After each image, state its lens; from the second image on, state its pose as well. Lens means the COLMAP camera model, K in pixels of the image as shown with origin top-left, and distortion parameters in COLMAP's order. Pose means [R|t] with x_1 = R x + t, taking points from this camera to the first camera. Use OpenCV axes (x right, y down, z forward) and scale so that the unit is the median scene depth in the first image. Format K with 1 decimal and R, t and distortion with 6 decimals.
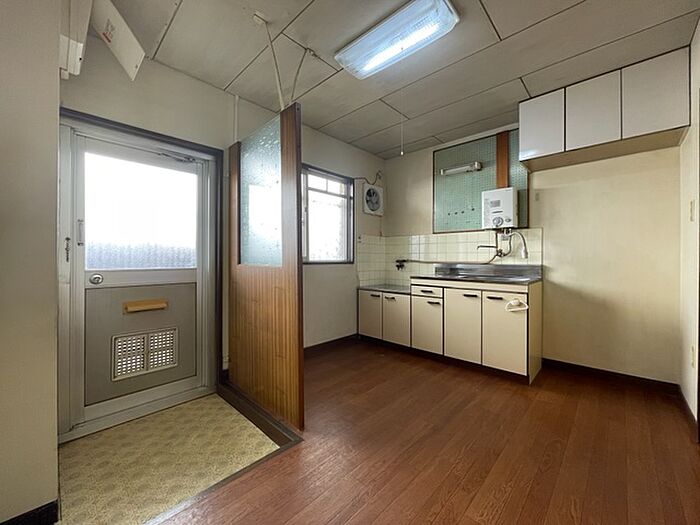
lens RADIAL K [[282.8, 0, 346.2], [0, 282.8, 259.0], [0, 0, 1]] dist [-0.002971, -0.000257]
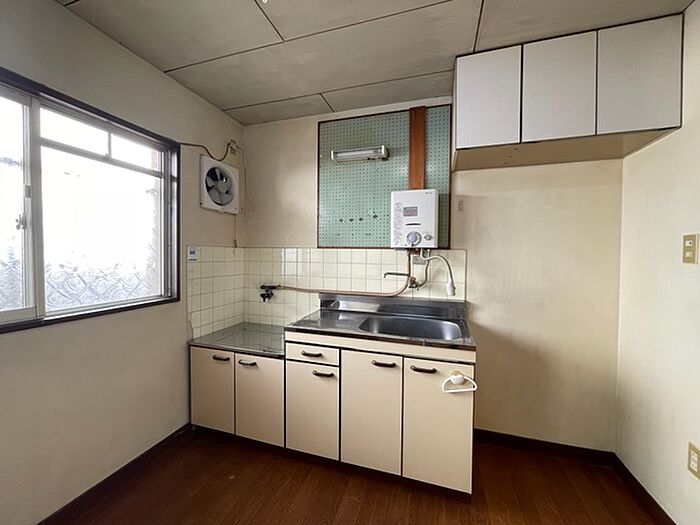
lens RADIAL K [[282.8, 0, 346.2], [0, 282.8, 259.0], [0, 0, 1]] dist [-0.002971, -0.000257]
pose [[0.898933, -0.003189, 0.438075, 0.093011], [-0.007139, 0.999734, 0.021928, -0.093960], [-0.438028, -0.022839, 0.898671, 0.450445]]
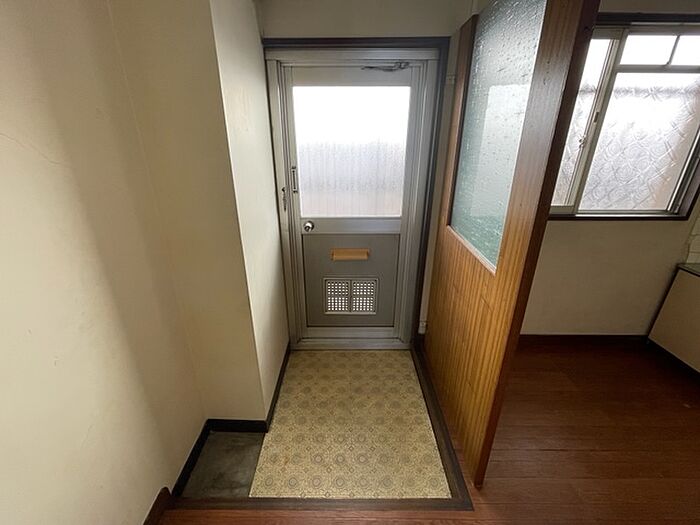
lens RADIAL K [[304.5, 0, 346.5], [0, 304.5, 259.3], [0, 0, 1]] dist [-0.001098, -0.000511]
pose [[0.692648, 0.274247, -0.667104, -0.015673], [-0.000358, 0.925025, 0.379907, -0.151107], [0.721276, -0.262903, 0.640815, 0.232388]]
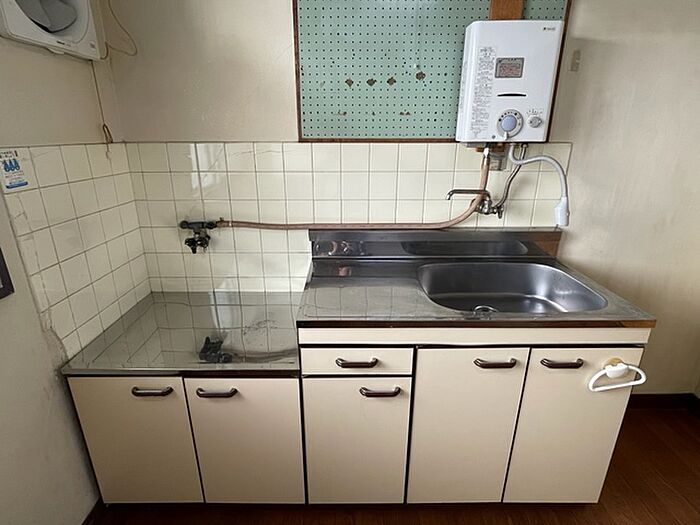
lens RADIAL K [[376.5, 0, 349.3], [0, 376.5, 260.1], [0, 0, 1]] dist [-0.005854, -0.001109]
pose [[0.721493, -0.228710, 0.653559, 0.037394], [0.004665, 0.945458, 0.325710, -0.121306], [-0.692406, -0.231949, 0.683209, 0.752884]]
